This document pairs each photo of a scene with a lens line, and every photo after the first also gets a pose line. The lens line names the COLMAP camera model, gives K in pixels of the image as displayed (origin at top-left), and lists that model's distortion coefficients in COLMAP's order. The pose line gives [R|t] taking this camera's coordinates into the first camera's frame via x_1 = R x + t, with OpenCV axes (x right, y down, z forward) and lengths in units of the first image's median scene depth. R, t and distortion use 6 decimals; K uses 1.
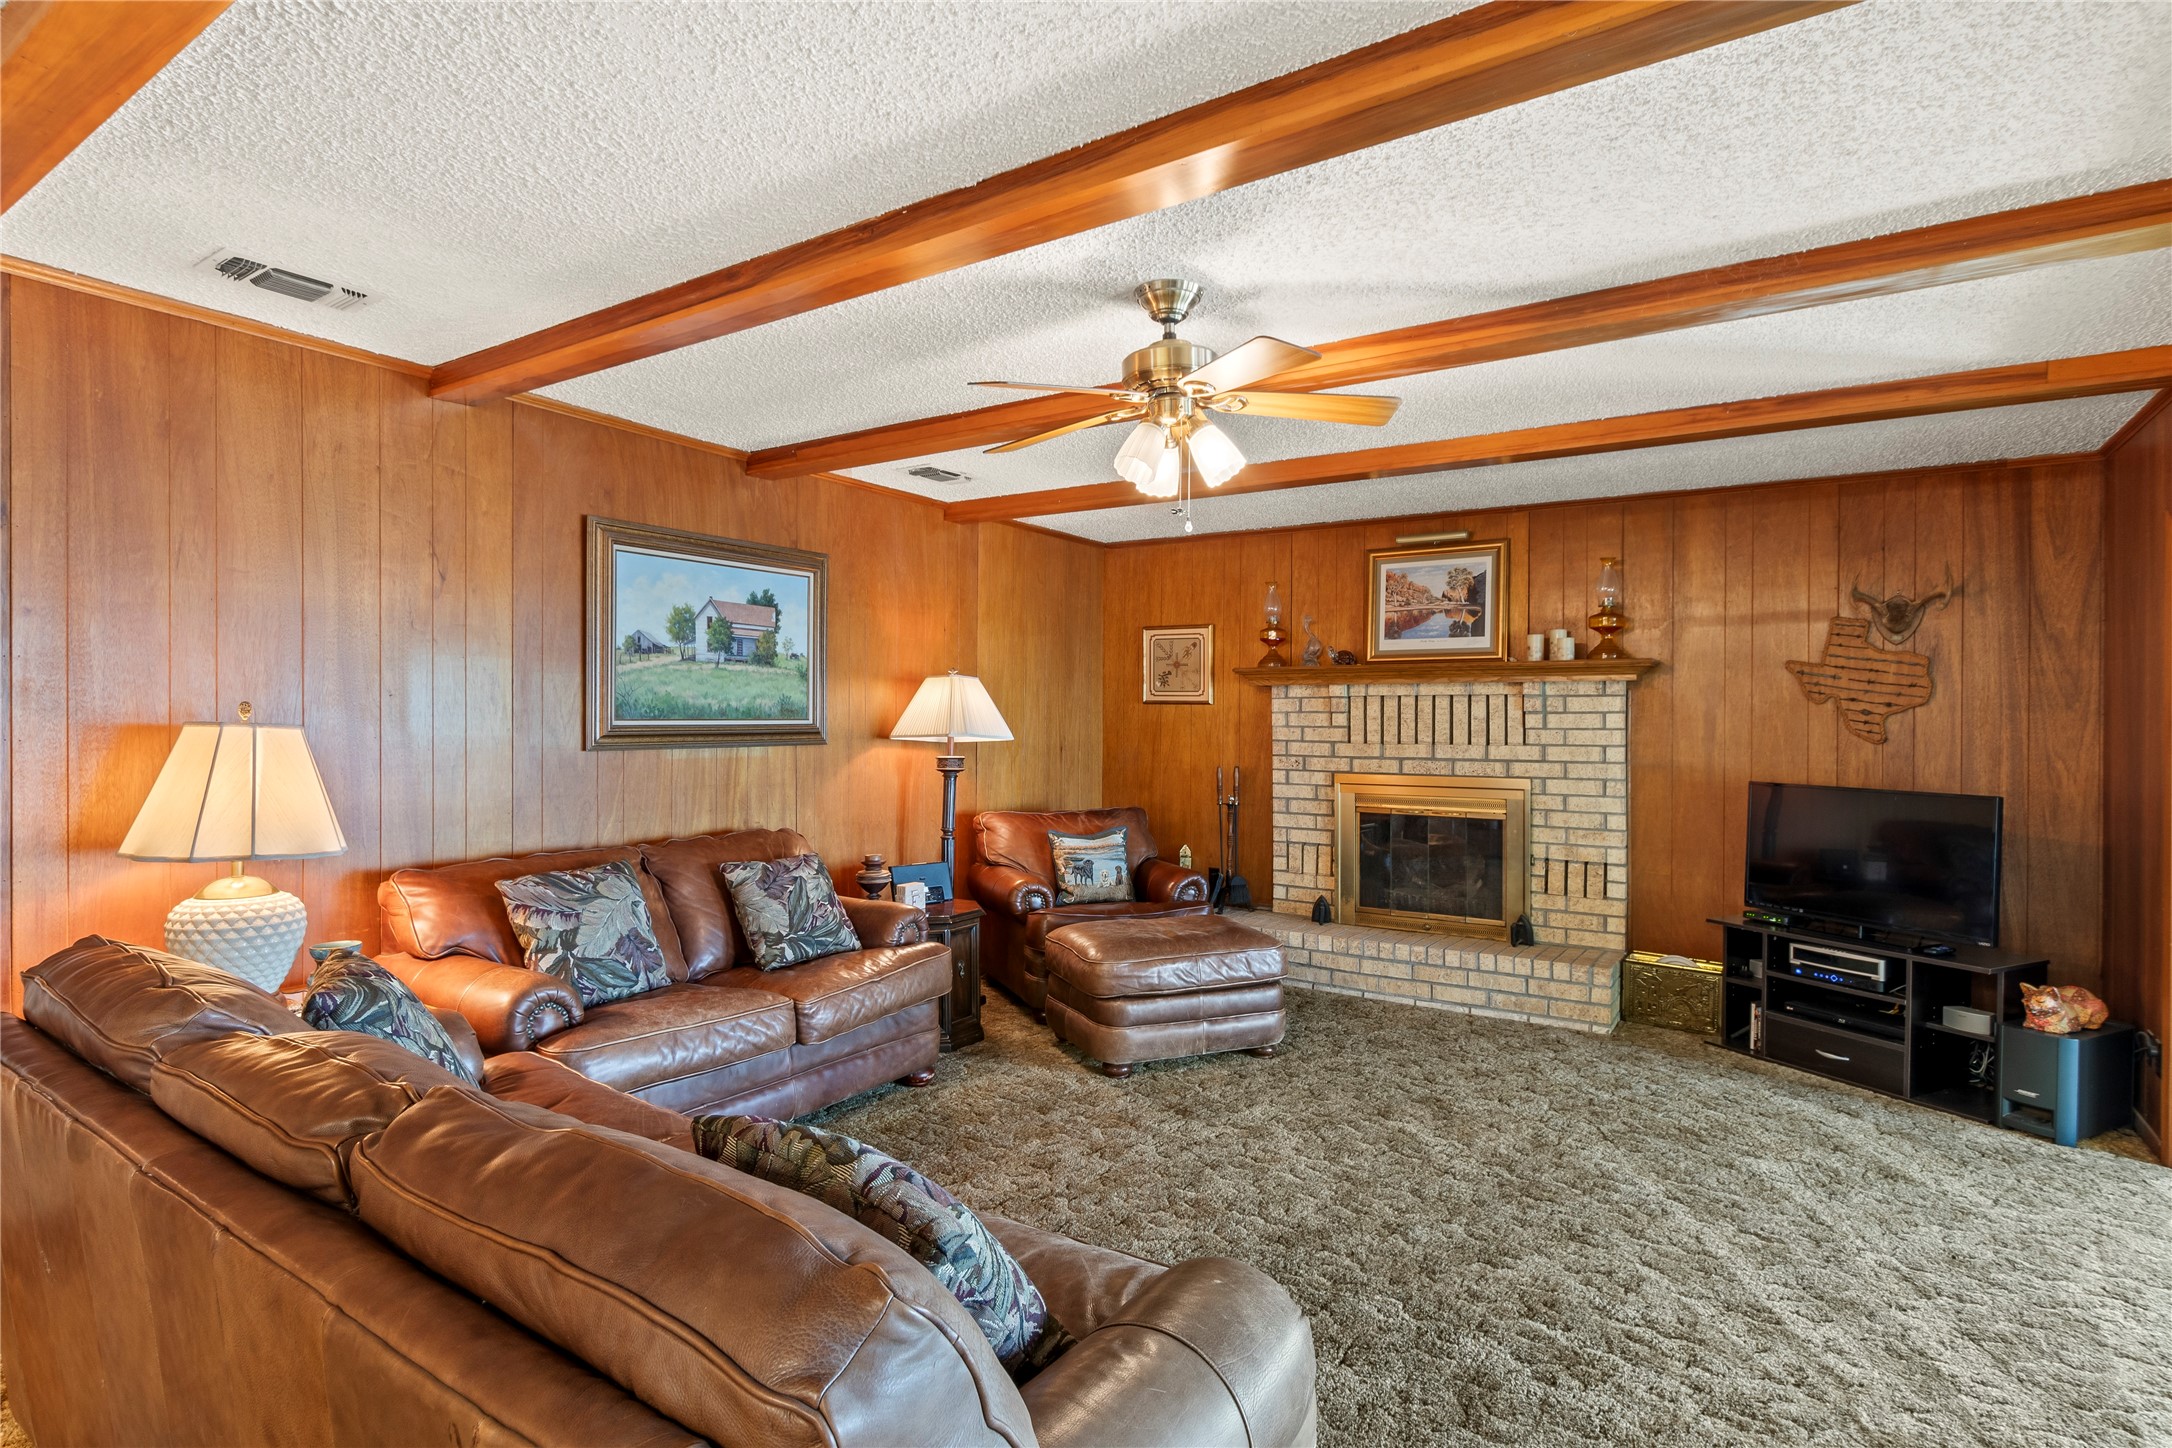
lens RADIAL K [[1135.8, 0, 1031.4], [0, 1135.8, 726.7], [0, 0, 1]] dist [-0.001498, 0.000262]
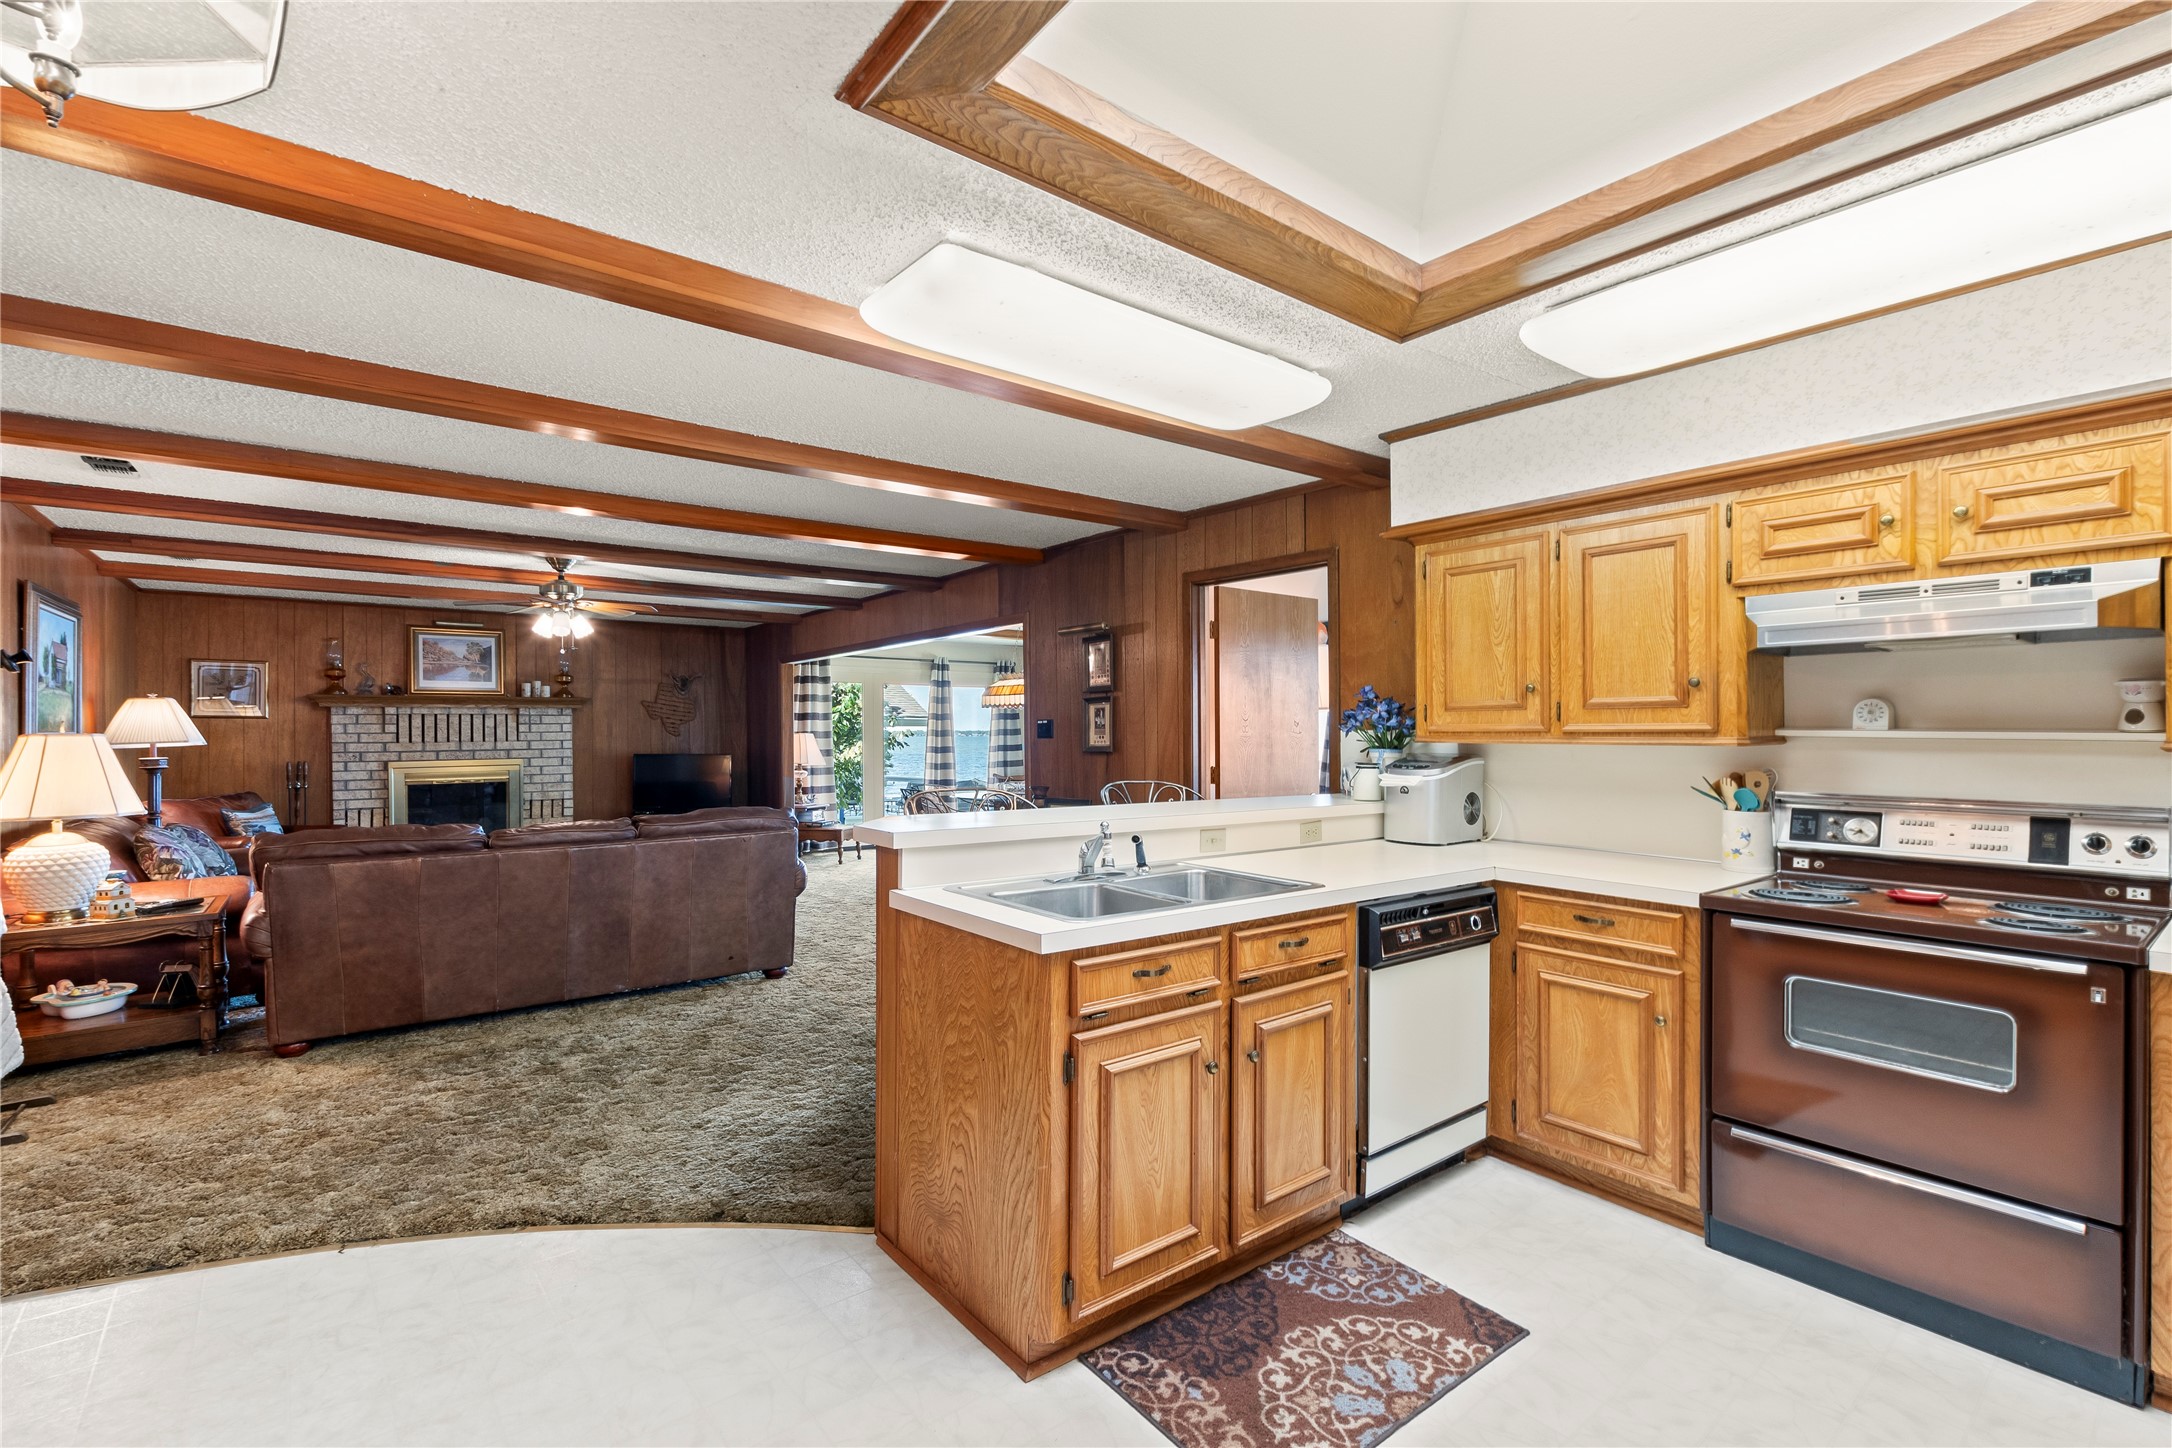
lens RADIAL K [[962.8, 0, 1071.0], [0, 962.8, 736.2], [0, 0, 1]] dist [0.002982, -0.000194]
pose [[0.344488, -0.016527, 0.938645, -0.738878], [0.013046, 0.999833, 0.012817, -0.000382], [-0.938700, 0.007830, 0.344646, -0.406393]]
